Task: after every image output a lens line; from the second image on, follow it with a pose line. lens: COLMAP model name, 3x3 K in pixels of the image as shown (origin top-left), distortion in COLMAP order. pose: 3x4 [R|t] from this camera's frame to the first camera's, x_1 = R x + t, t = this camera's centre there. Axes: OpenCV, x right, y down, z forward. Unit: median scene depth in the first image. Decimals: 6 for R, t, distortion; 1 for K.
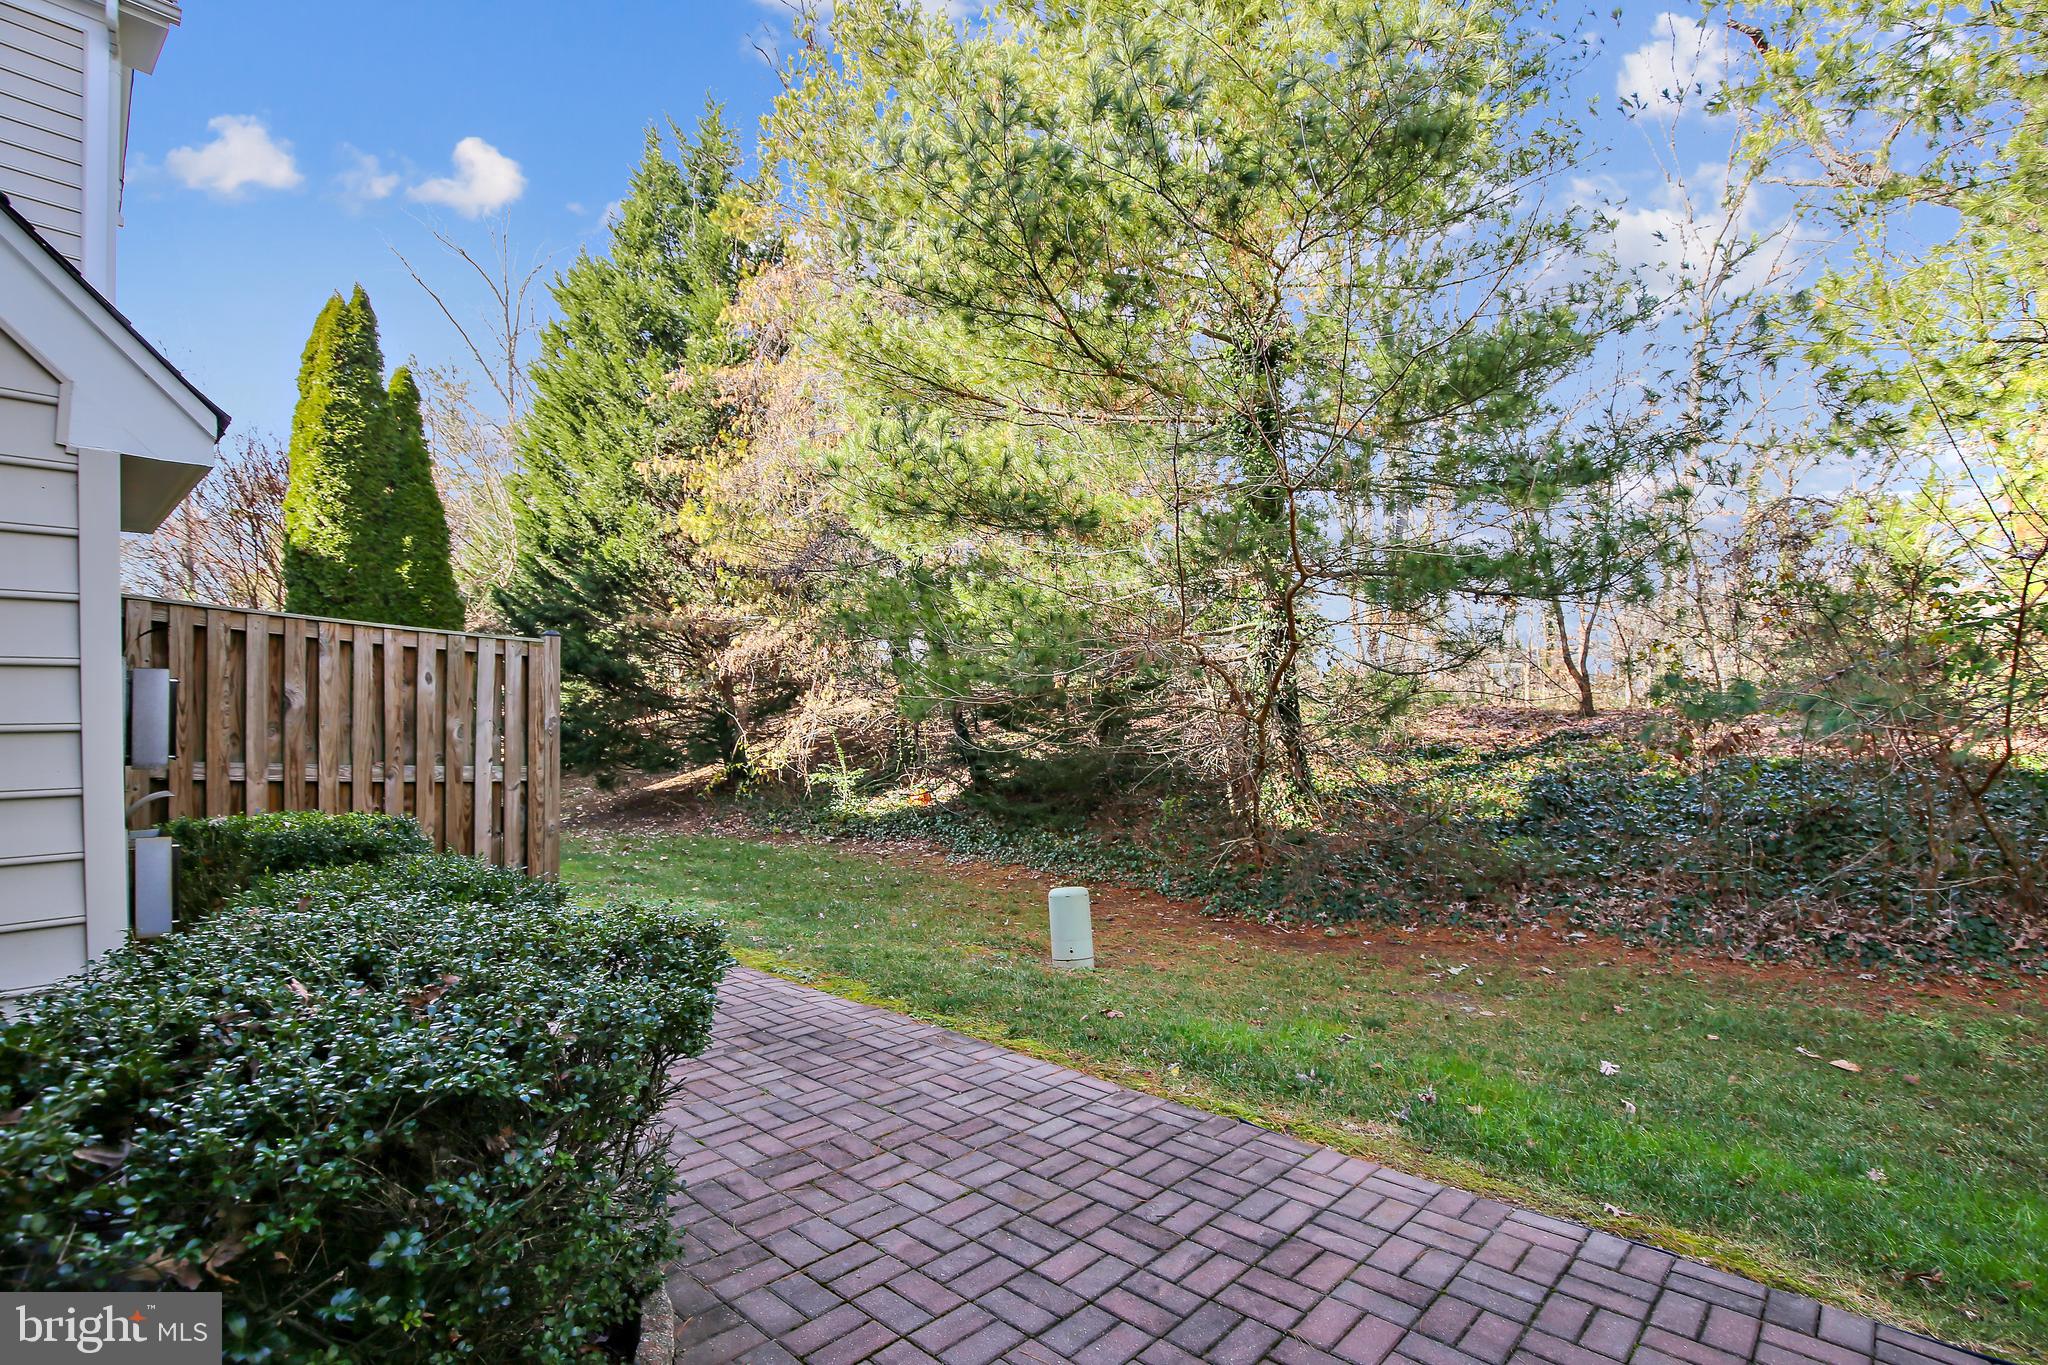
lens RADIAL K [[957.5, 0, 1024.0], [0, 957.5, 682.5], [0, 0, 1]] dist [-0.001296, 0.000109]
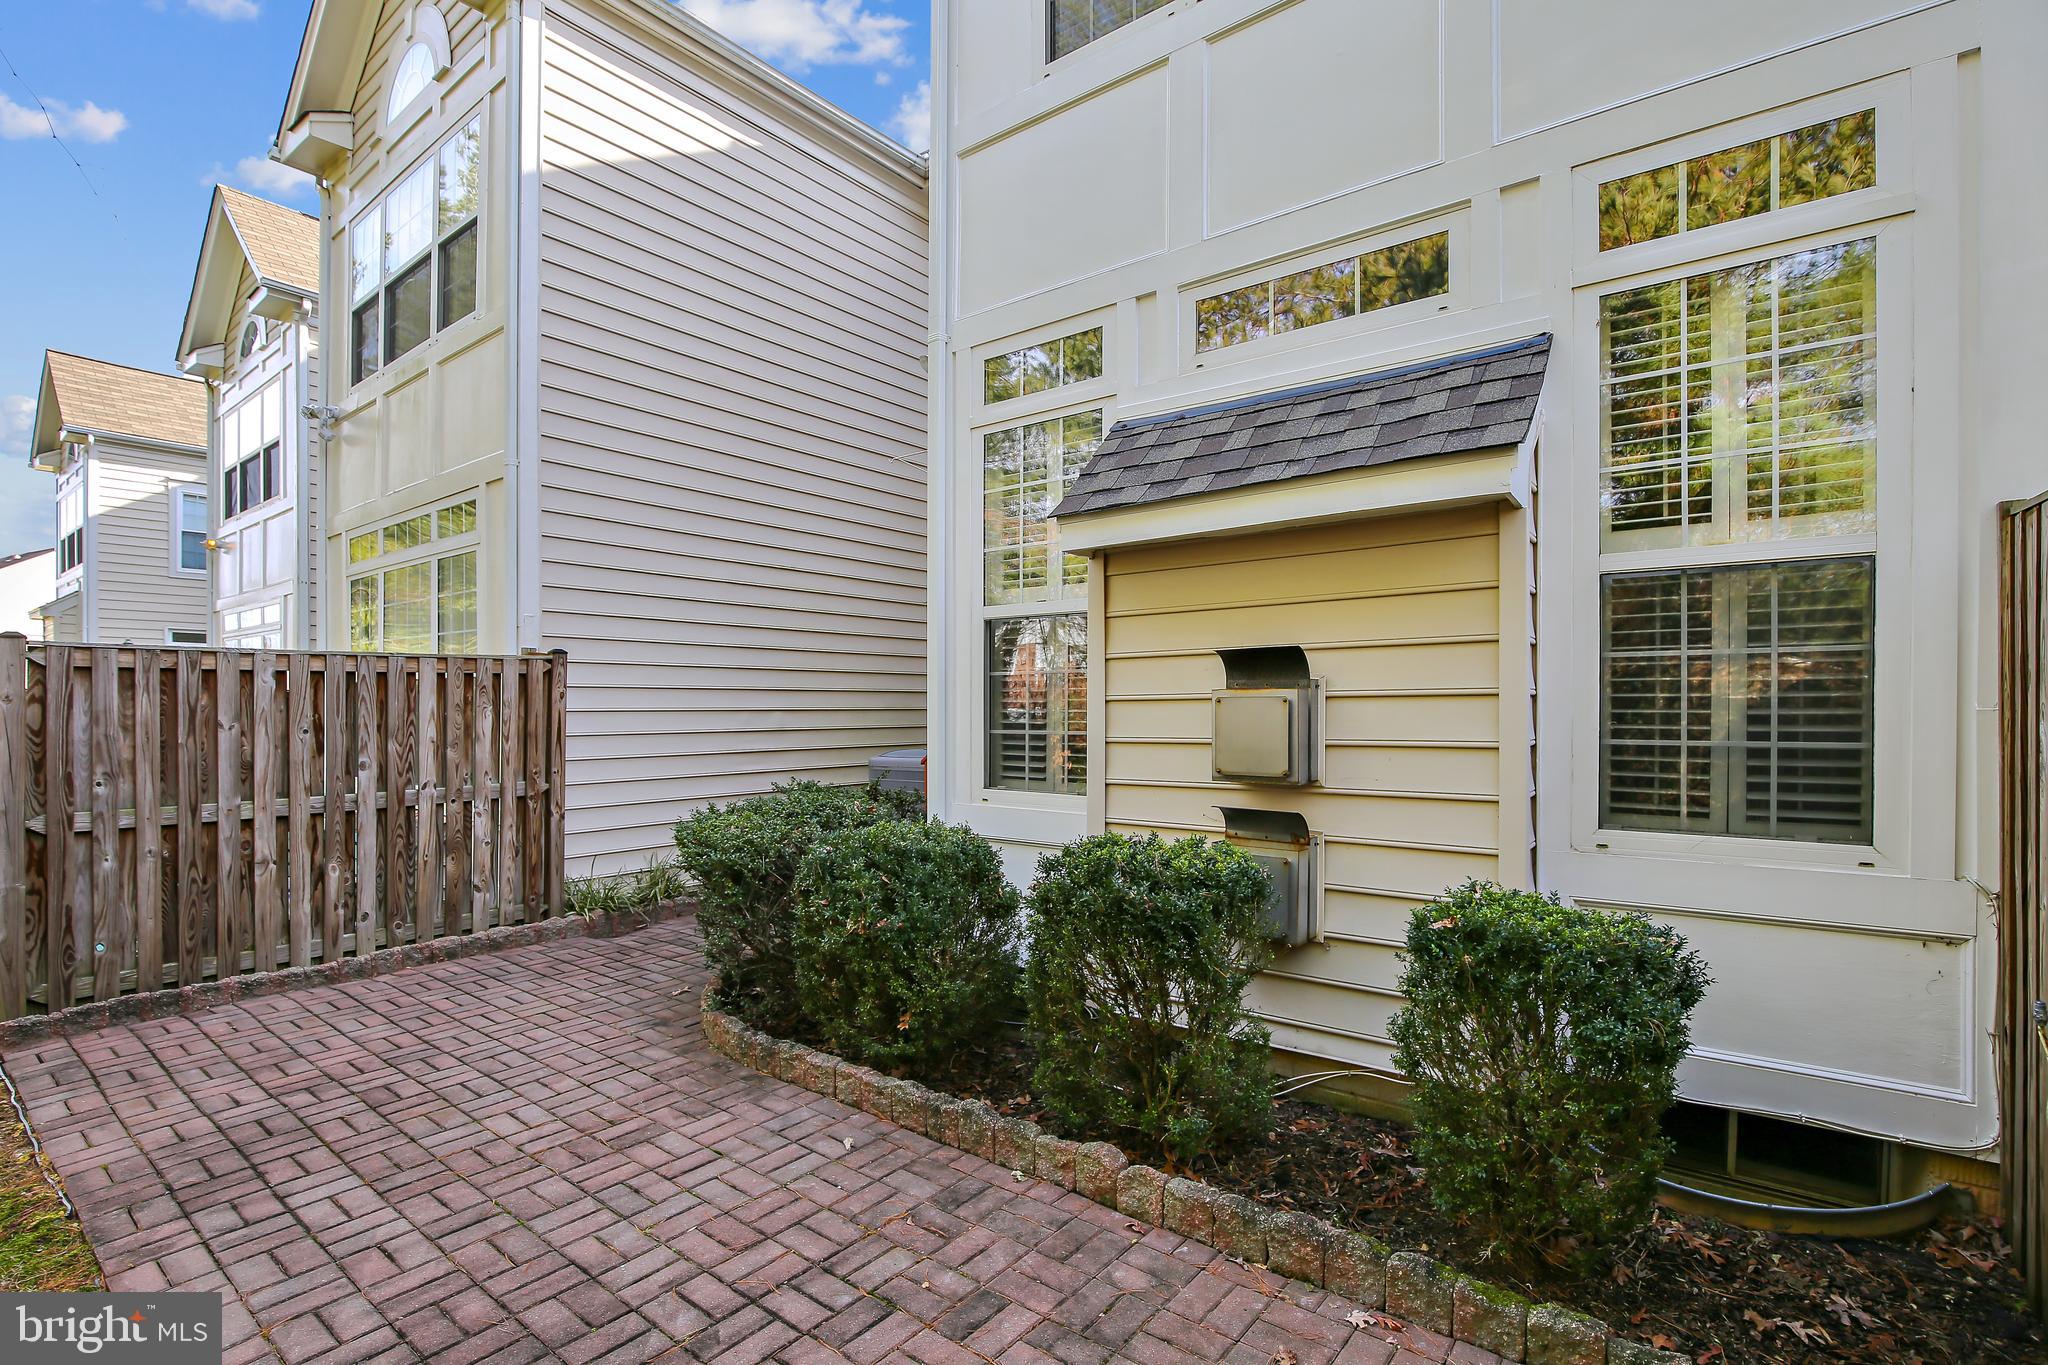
lens RADIAL K [[957.5, 0, 1024.0], [0, 957.5, 682.5], [0, 0, 1]] dist [-0.001296, 0.000109]
pose [[-0.996419, 0.000757, -0.084544, -0.612835], [0.006005, 0.998068, -0.061843, 0.051550], [0.084334, -0.062129, -0.994499, 2.199780]]
